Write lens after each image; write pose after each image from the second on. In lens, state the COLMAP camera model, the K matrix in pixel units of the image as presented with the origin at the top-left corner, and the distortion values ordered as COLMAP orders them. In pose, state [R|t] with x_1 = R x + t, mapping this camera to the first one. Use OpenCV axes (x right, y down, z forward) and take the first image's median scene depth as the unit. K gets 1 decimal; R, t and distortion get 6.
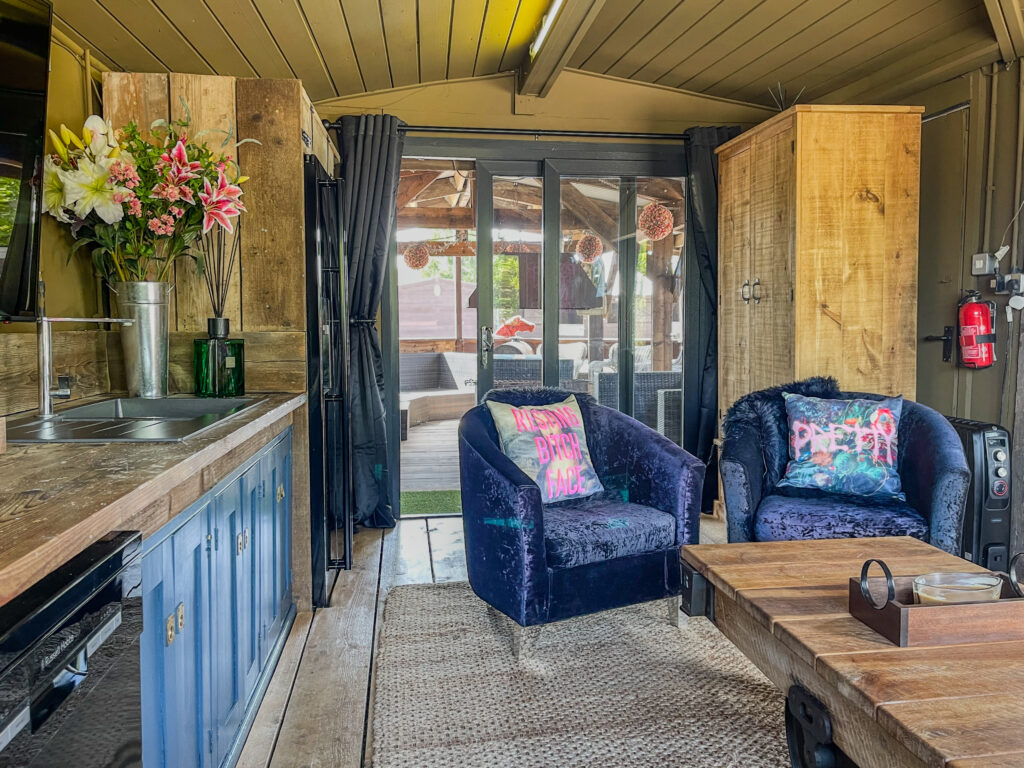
lens RADIAL K [[809.8, 0, 512.0], [0, 809.8, 384.0], [0, 0, 1]] dist [0.040262, -0.002973]
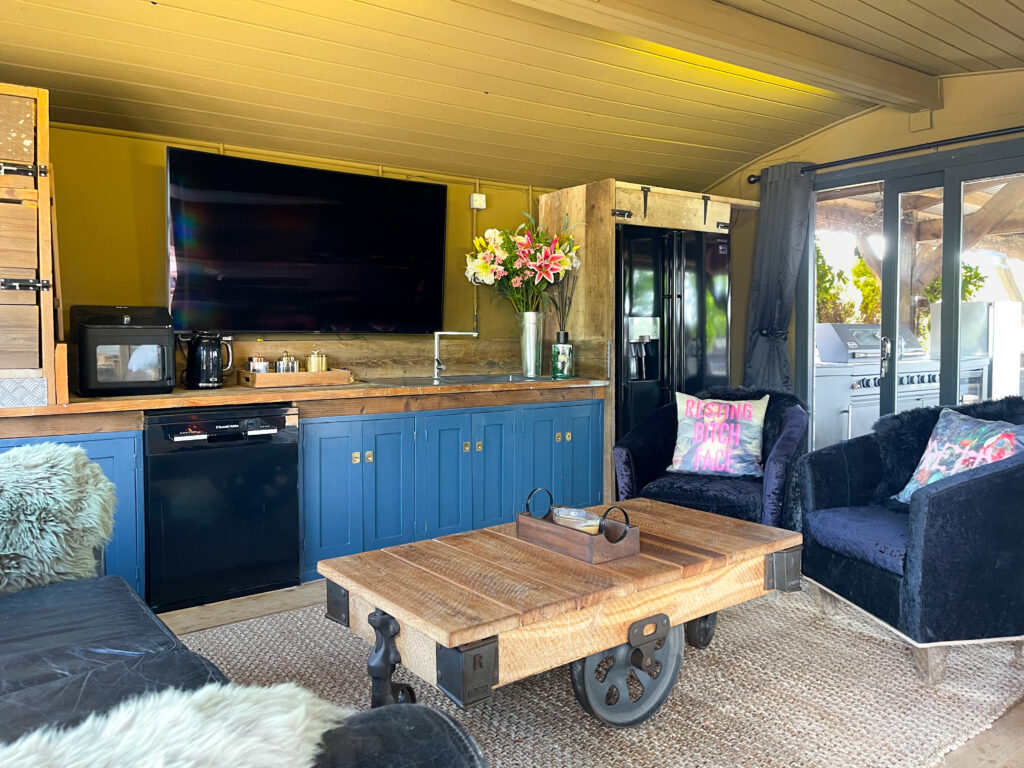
lens RADIAL K [[809.8, 0, 512.0], [0, 809.8, 384.0], [0, 0, 1]] dist [0.040262, -0.002973]
pose [[0.480914, 0.057124, -0.874905, 1.012246], [-0.066251, 0.997390, 0.028705, -0.013752], [0.874261, 0.044159, 0.483444, 0.101759]]
